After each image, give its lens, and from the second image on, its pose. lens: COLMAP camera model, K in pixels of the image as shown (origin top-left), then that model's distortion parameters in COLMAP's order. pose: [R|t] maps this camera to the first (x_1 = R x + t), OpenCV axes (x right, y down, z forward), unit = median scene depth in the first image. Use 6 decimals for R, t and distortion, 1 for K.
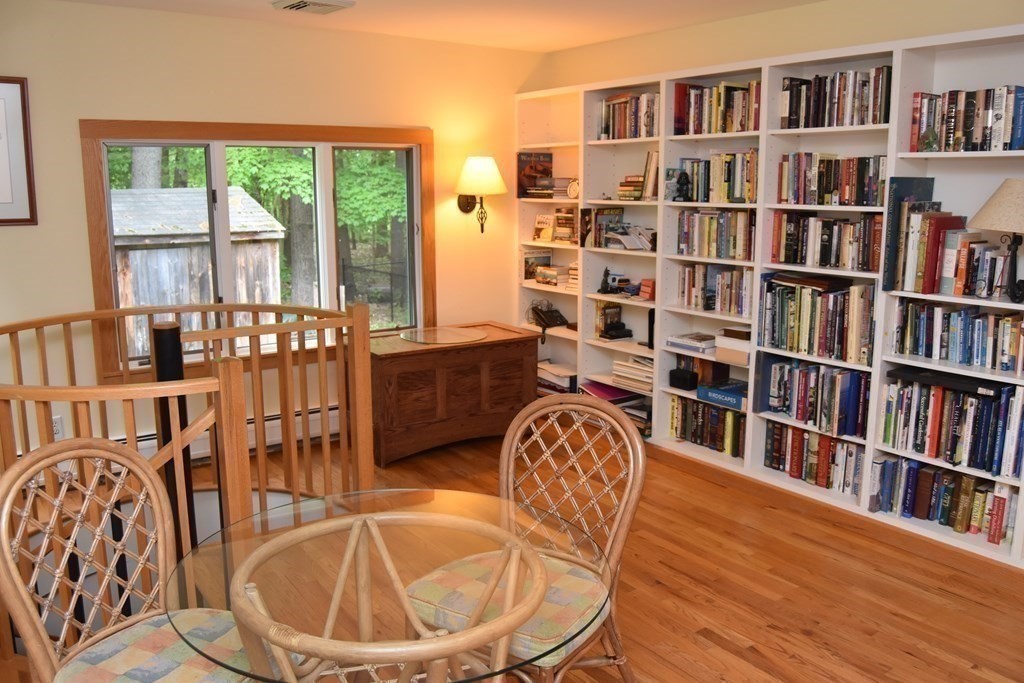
lens RADIAL K [[802.6, 0, 508.1], [0, 802.6, 341.1], [0, 0, 1]] dist [-0.081032, 0.014740]
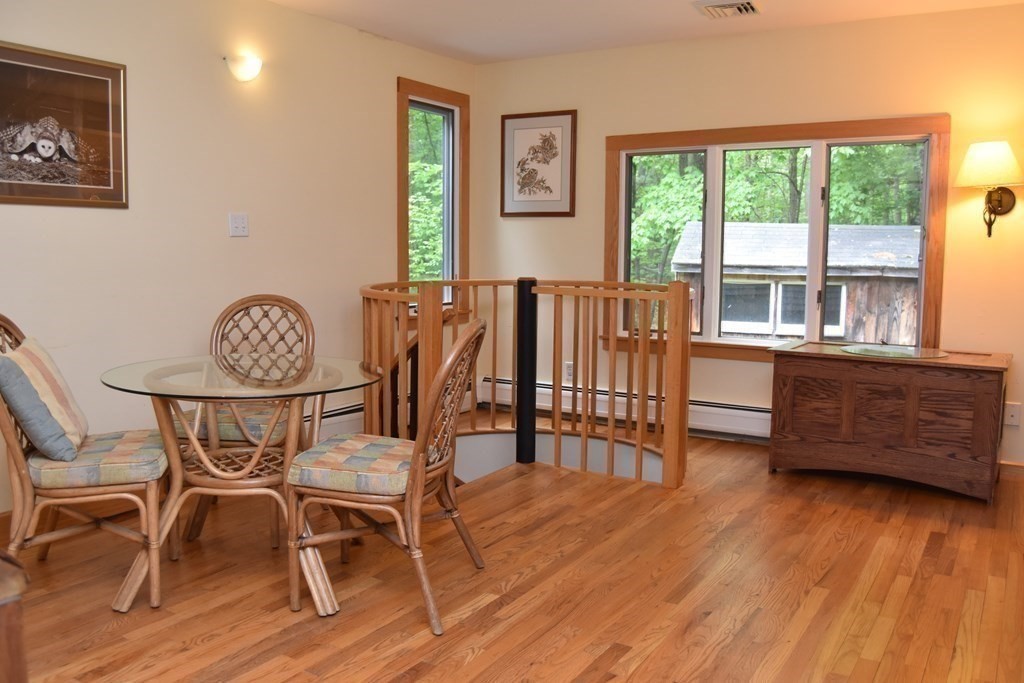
lens RADIAL K [[824.2, 0, 505.8], [0, 824.2, 337.3], [0, 0, 1]] dist [-0.076655, 0.012962]
pose [[0.391076, 0.104768, -0.914376, 0.590812], [-0.180608, 0.982919, 0.035377, 0.023887], [0.902464, 0.151309, 0.403318, 0.307256]]
